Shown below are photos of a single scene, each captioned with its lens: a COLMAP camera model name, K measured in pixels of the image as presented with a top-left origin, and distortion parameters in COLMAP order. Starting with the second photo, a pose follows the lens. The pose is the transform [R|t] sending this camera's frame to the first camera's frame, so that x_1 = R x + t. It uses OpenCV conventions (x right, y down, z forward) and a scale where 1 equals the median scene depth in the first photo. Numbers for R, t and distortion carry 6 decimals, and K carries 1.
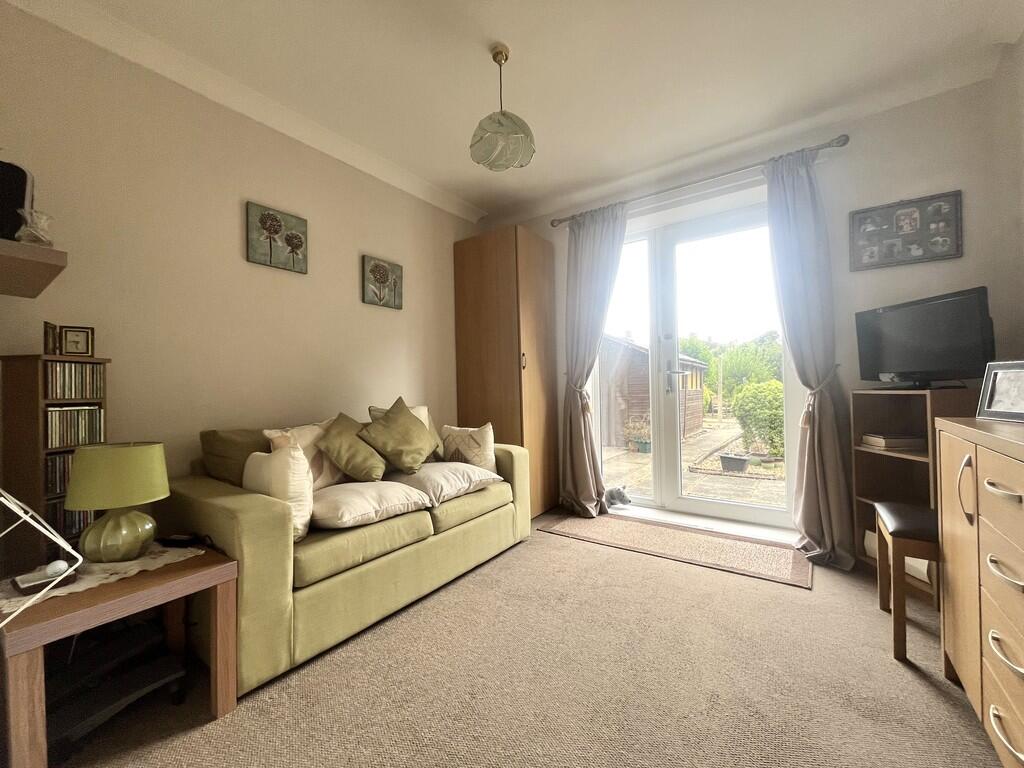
lens RADIAL K [[415.5, 0, 509.2], [0, 415.5, 384.7], [0, 0, 1]] dist [-0.001892, -0.000242]
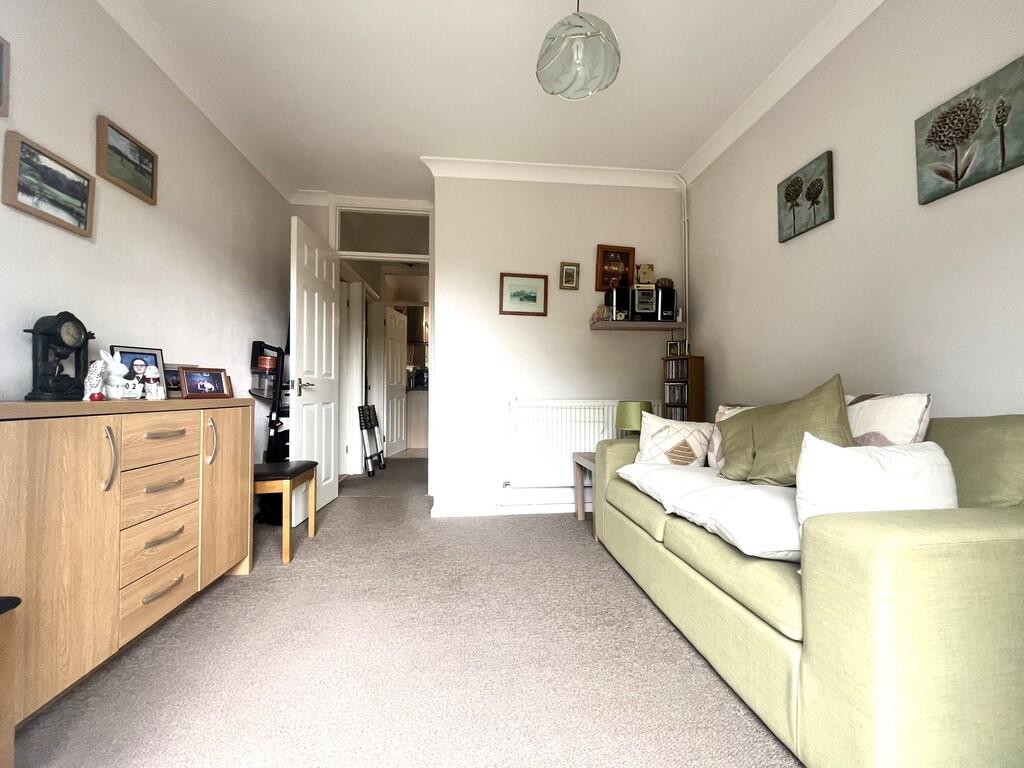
lens RADIAL K [[415.5, 0, 509.2], [0, 415.5, 384.7], [0, 0, 1]] dist [-0.001892, -0.000242]
pose [[-0.743133, 0.004293, -0.669130, 0.497525], [0.018254, 0.999737, -0.013858, 0.045096], [0.668895, -0.022512, -0.743016, 1.204800]]
